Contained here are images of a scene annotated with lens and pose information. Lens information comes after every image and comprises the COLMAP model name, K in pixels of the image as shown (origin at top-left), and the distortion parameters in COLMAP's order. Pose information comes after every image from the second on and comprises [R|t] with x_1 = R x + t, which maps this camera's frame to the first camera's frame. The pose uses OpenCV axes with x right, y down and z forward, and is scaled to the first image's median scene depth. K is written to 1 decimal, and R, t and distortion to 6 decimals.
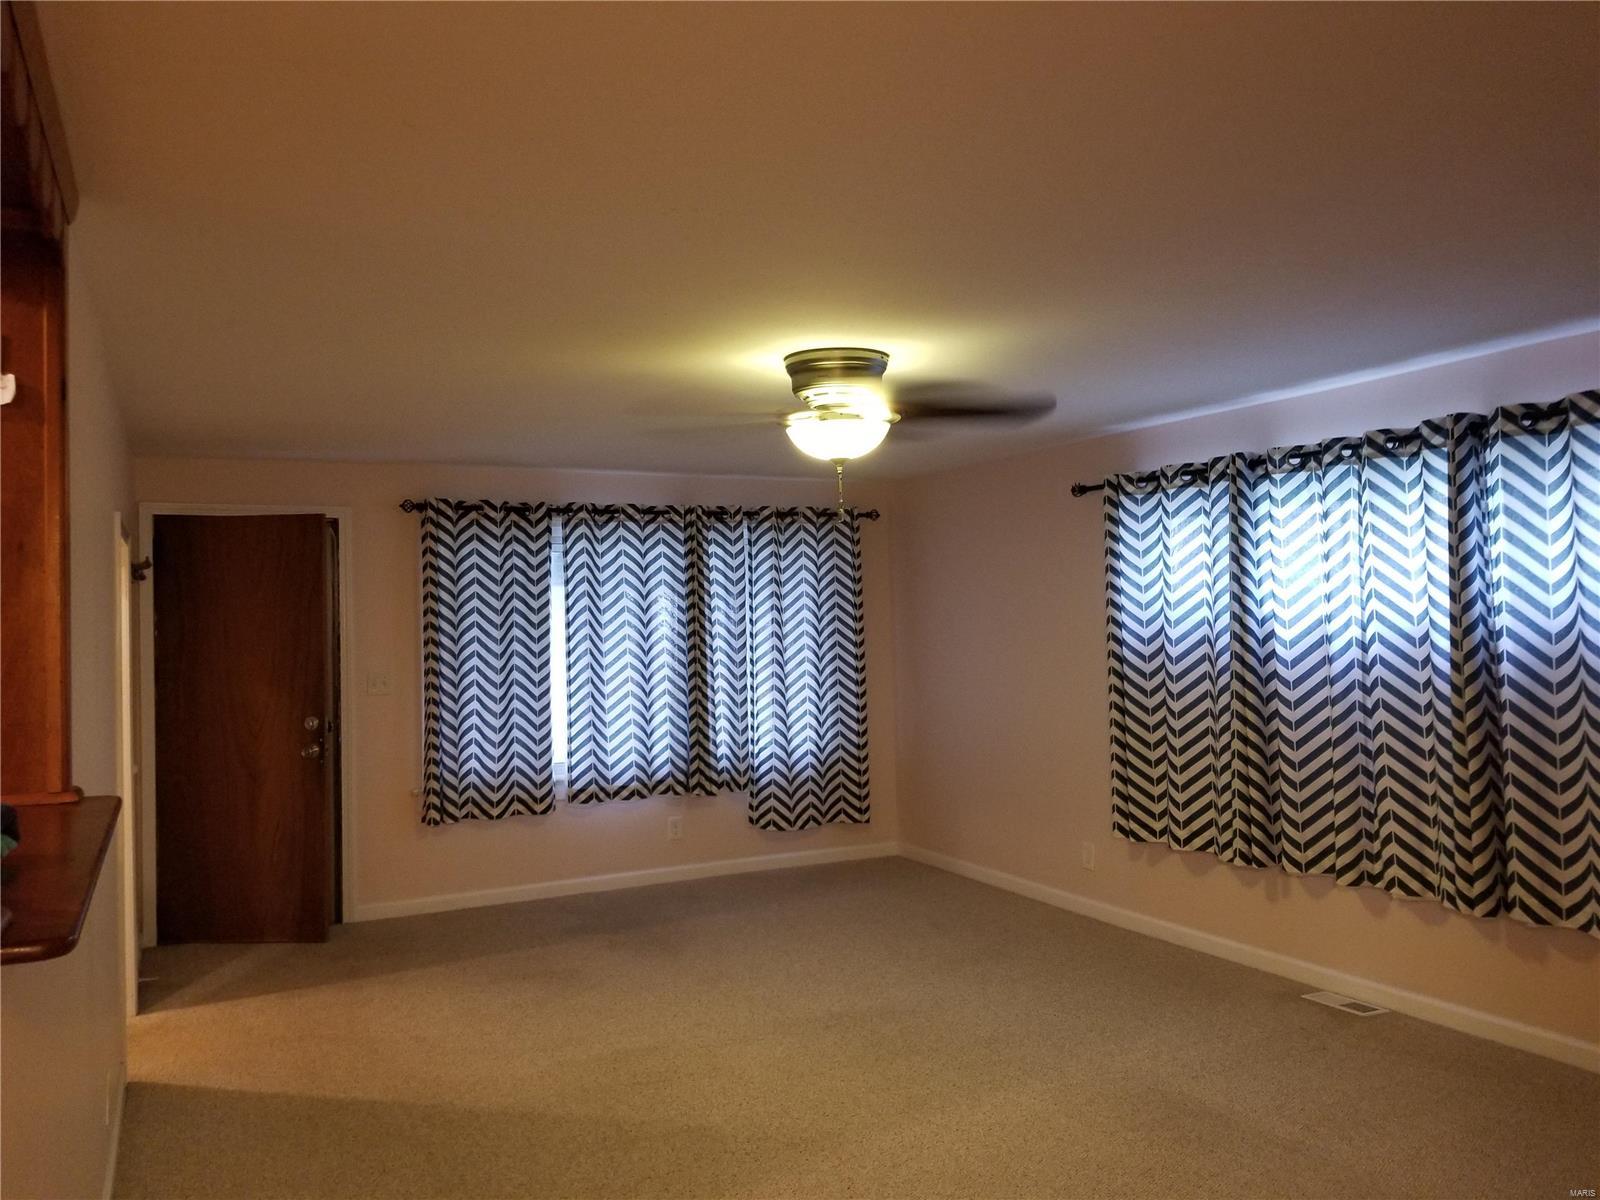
lens RADIAL K [[1266.9, 0, 809.0], [0, 1266.9, 579.8], [0, 0, 1]] dist [0.086143, -0.143711]
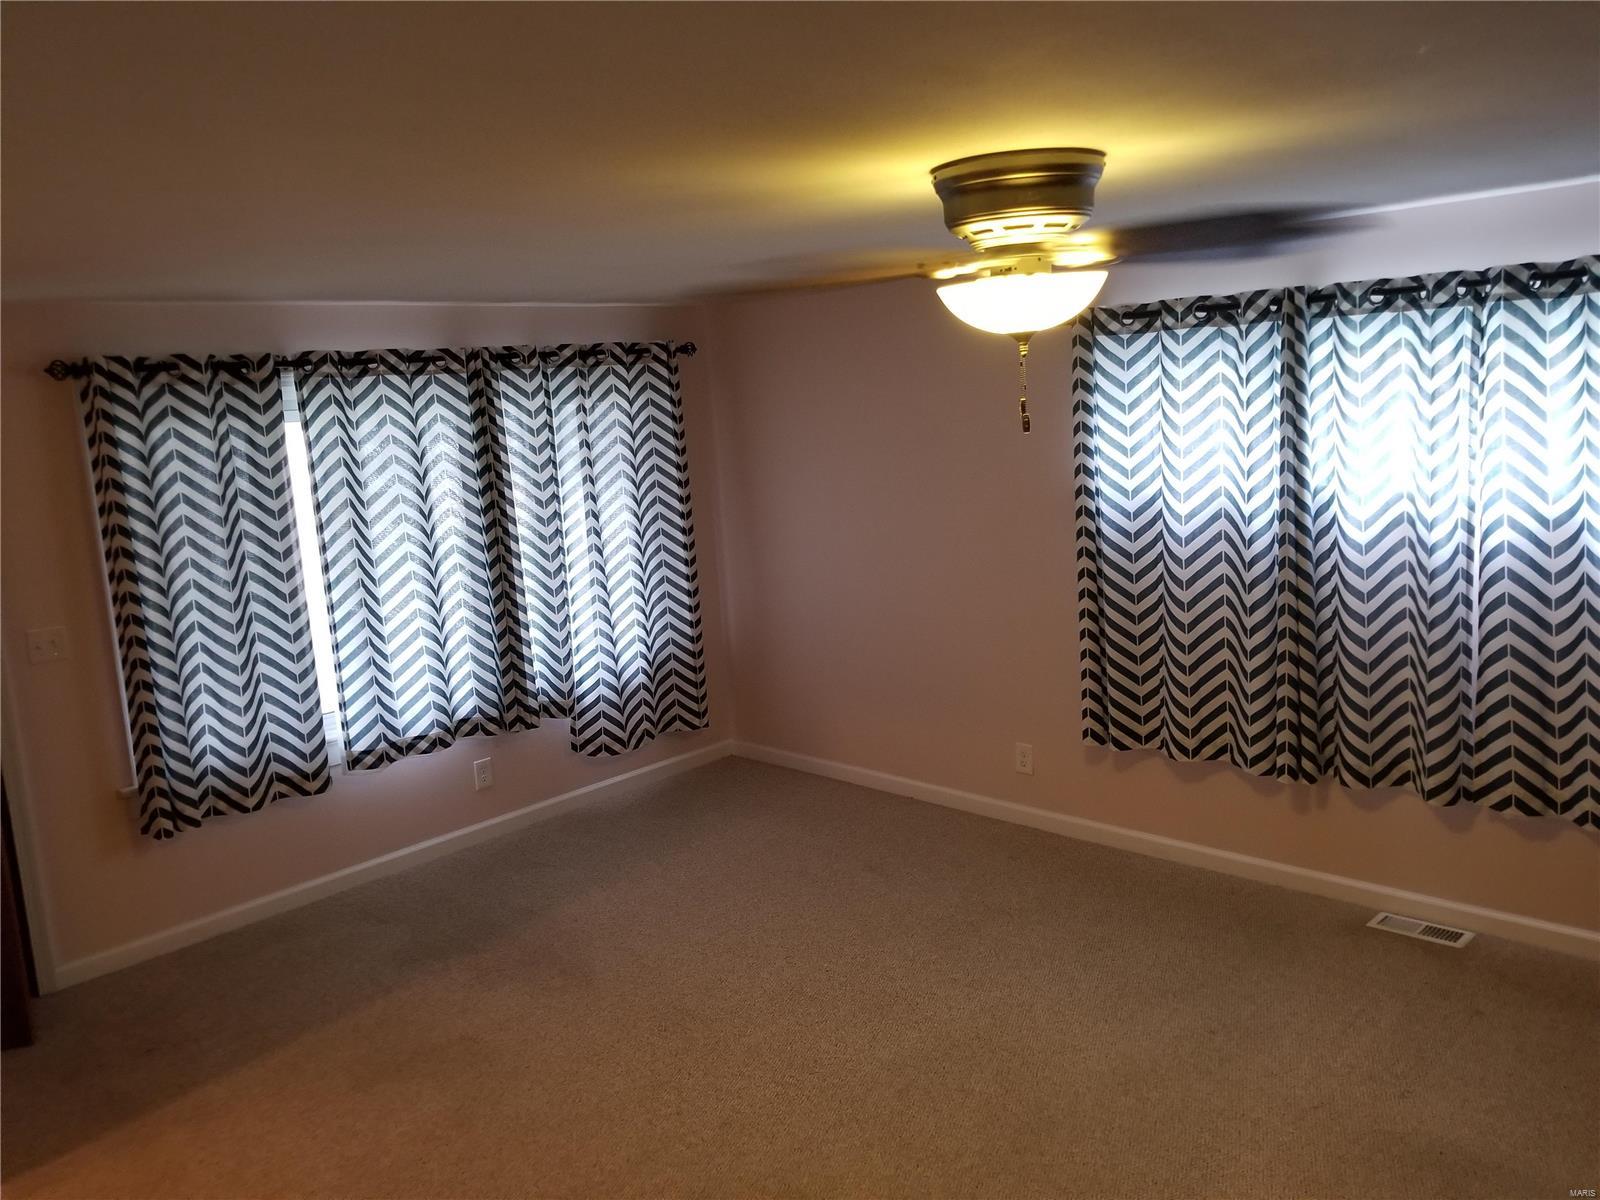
lens RADIAL K [[1266.9, 0, 800.0], [0, 1266.9, 571.1], [0, 0, 1]] dist [0.086143, -0.143711]
pose [[0.943434, -0.087924, 0.319689, -0.177760], [0.034299, 0.984906, 0.169660, -0.055315], [-0.329781, -0.149098, 0.932209, 0.260795]]
